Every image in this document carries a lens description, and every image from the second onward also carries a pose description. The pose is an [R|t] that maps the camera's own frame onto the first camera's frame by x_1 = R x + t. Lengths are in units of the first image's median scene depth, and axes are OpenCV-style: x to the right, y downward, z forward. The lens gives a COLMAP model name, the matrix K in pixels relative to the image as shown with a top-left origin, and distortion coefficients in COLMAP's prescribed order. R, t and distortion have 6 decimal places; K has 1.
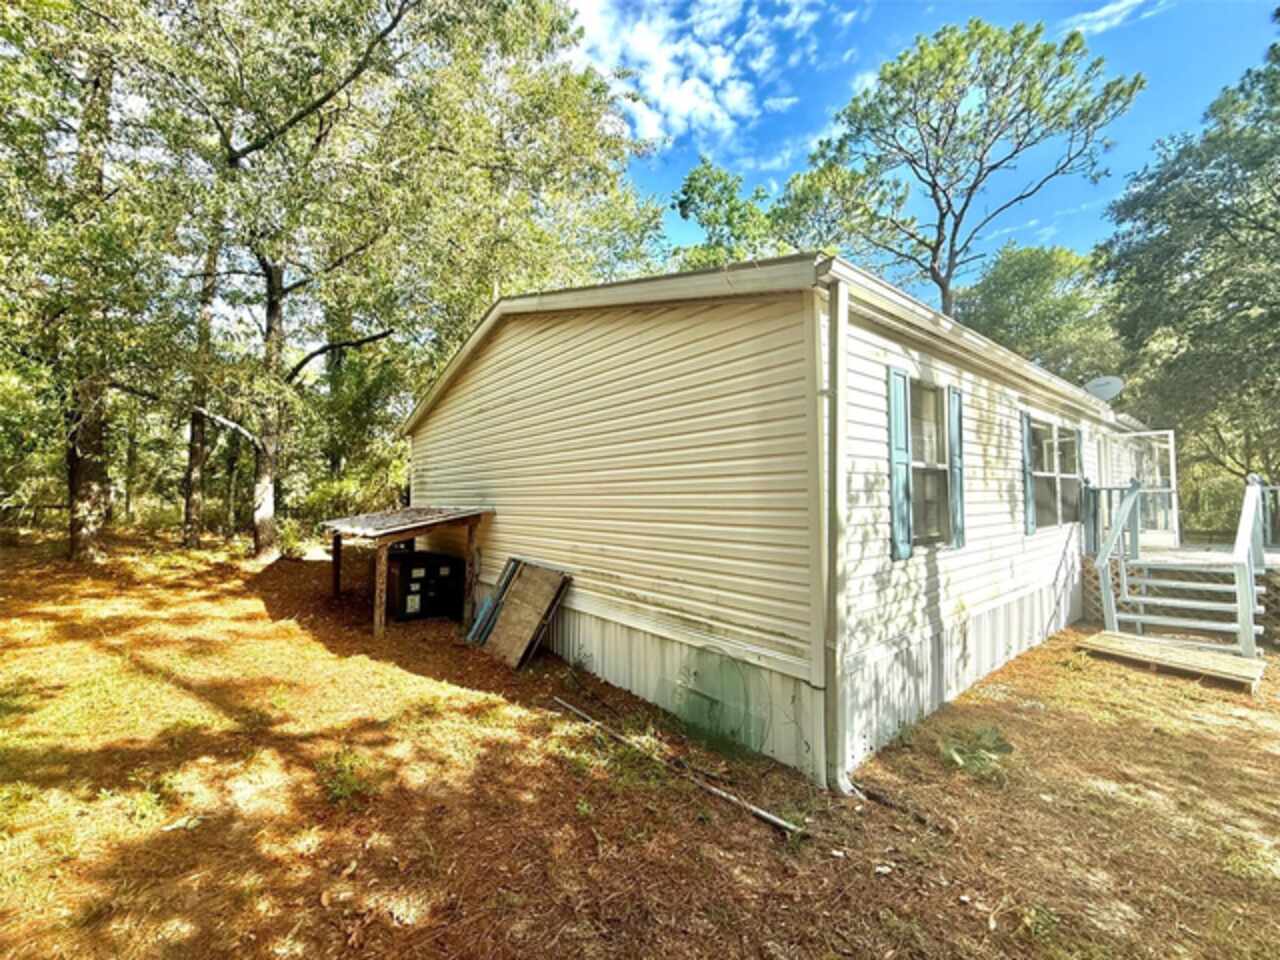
lens RADIAL K [[508.1, 0, 642.7], [0, 508.1, 485.8], [0, 0, 1]] dist [-0.000928, 0.000477]
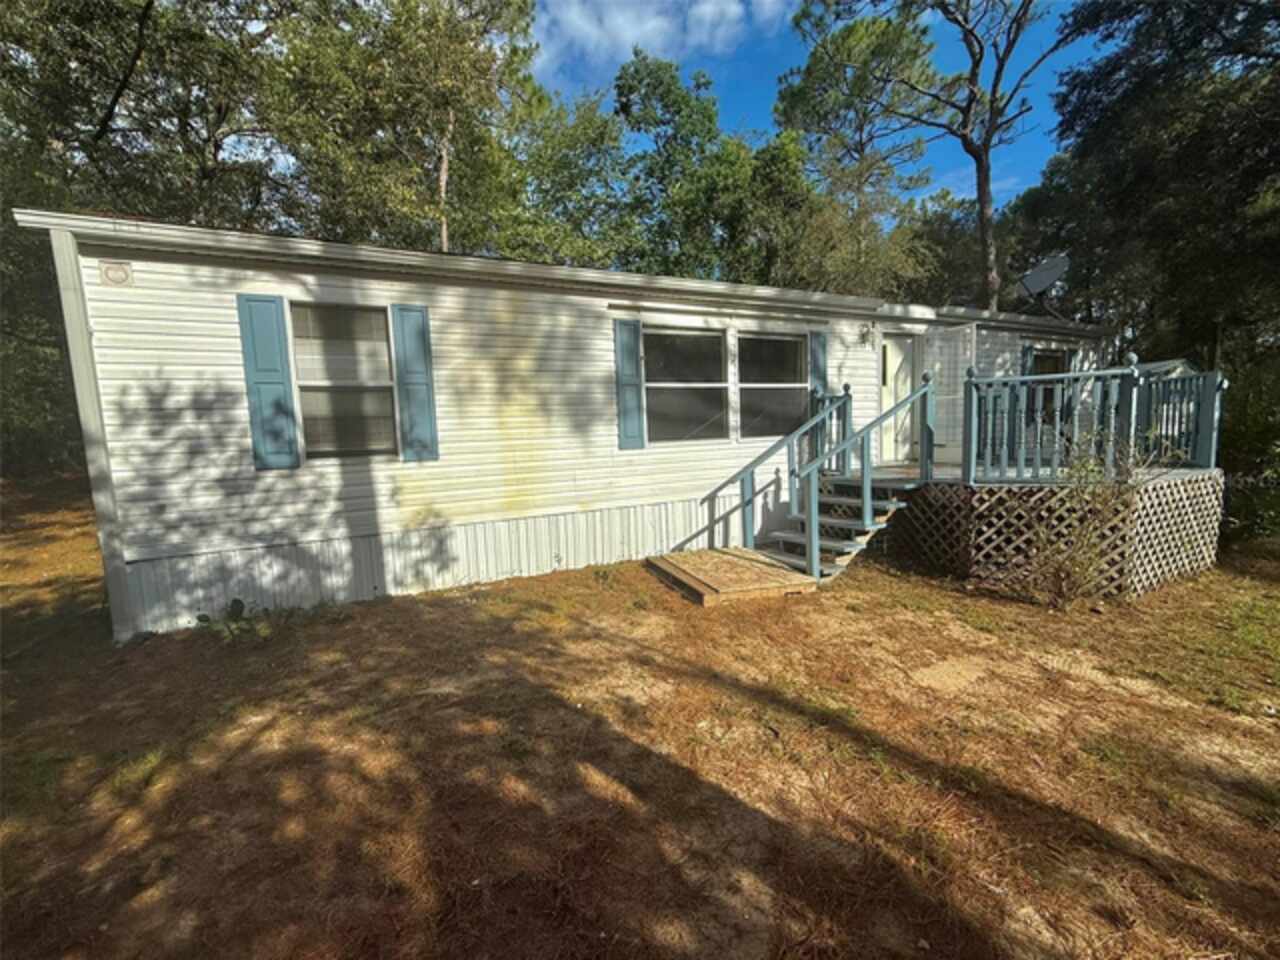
lens RADIAL K [[508.1, 0, 638.5], [0, 508.1, 480.4], [0, 0, 1]] dist [-0.000928, 0.000477]
pose [[0.974298, -0.003898, -0.225227, 0.463304], [0.032859, 0.991615, 0.124978, 0.016341], [0.222852, -0.129167, 0.966257, 0.021017]]
